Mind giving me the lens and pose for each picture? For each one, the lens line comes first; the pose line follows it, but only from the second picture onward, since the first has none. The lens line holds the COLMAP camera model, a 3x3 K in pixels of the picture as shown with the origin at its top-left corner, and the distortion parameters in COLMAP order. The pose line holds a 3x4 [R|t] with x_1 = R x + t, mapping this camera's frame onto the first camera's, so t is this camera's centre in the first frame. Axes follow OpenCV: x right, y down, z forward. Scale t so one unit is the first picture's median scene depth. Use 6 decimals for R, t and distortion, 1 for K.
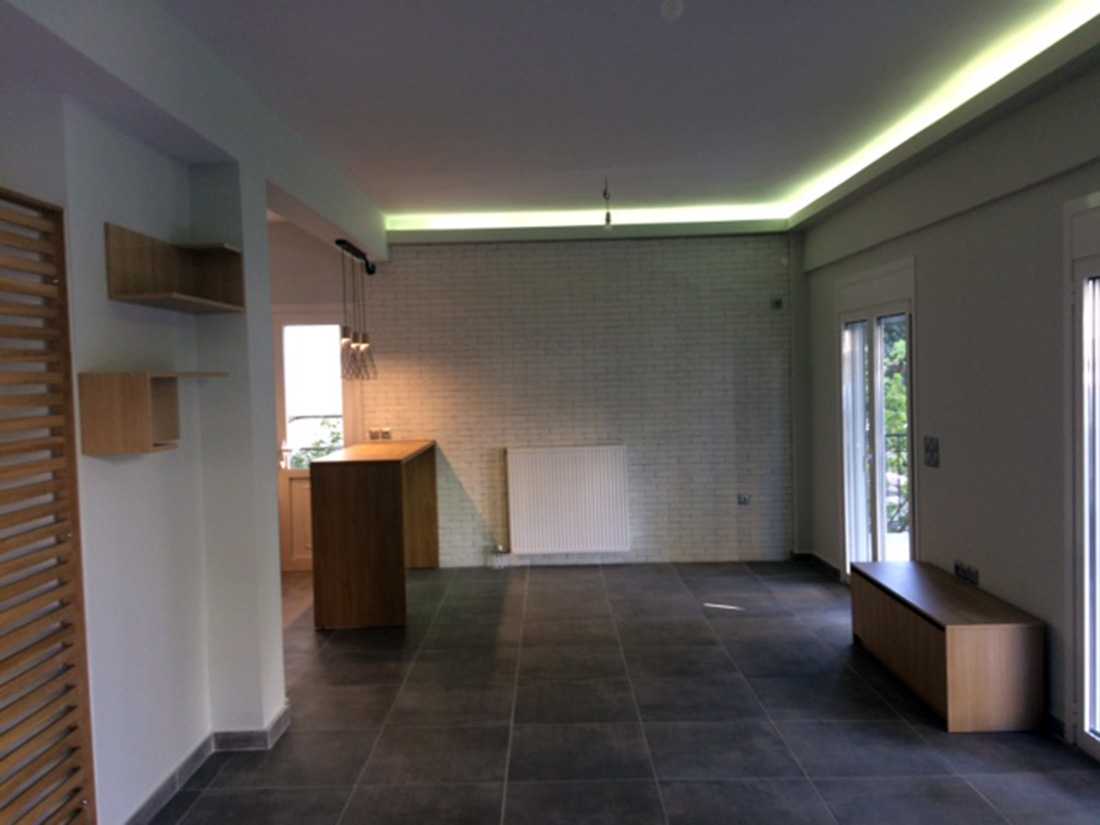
lens RADIAL K [[932.0, 0, 540.9], [0, 932.0, 411.3], [0, 0, 1]] dist [0.091661, -0.076663]
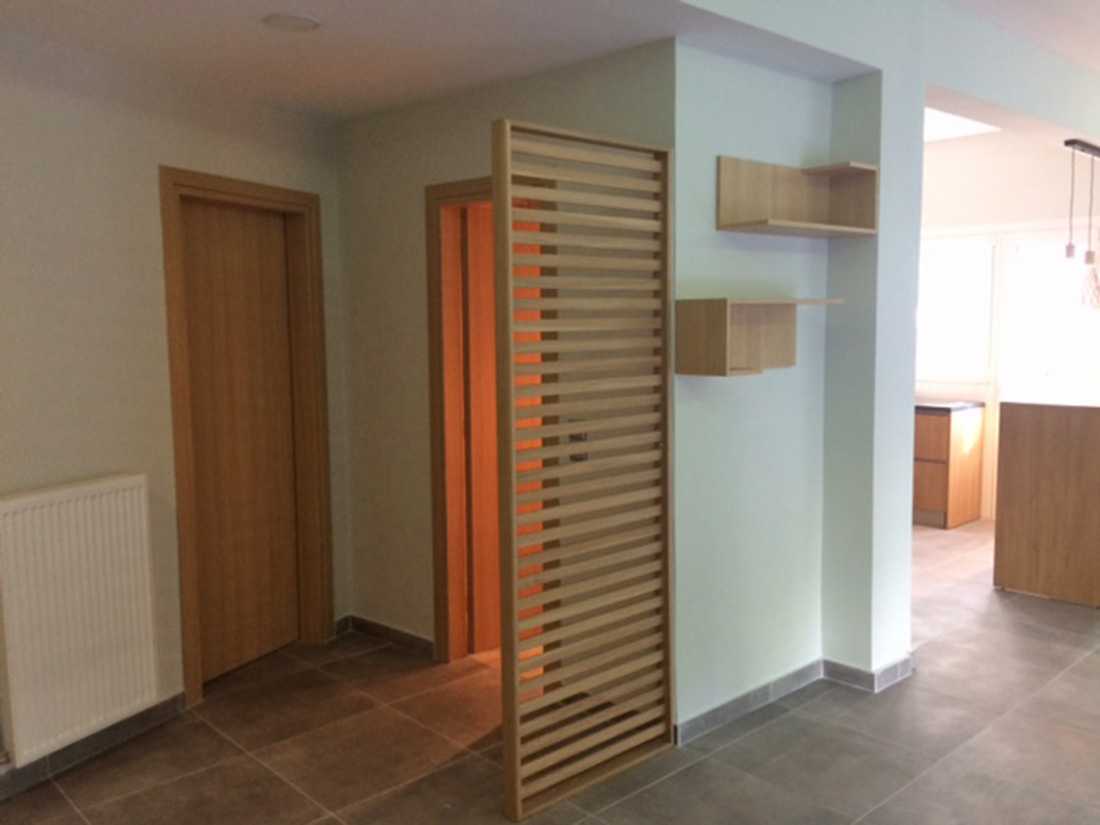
lens RADIAL K [[932.0, 0, 540.4], [0, 932.0, 413.2], [0, 0, 1]] dist [0.091661, -0.076663]
pose [[0.694307, 0.083960, -0.714764, 0.149125], [-0.031069, 0.995742, 0.086785, 0.000987], [0.719008, -0.038048, 0.693960, 0.104373]]
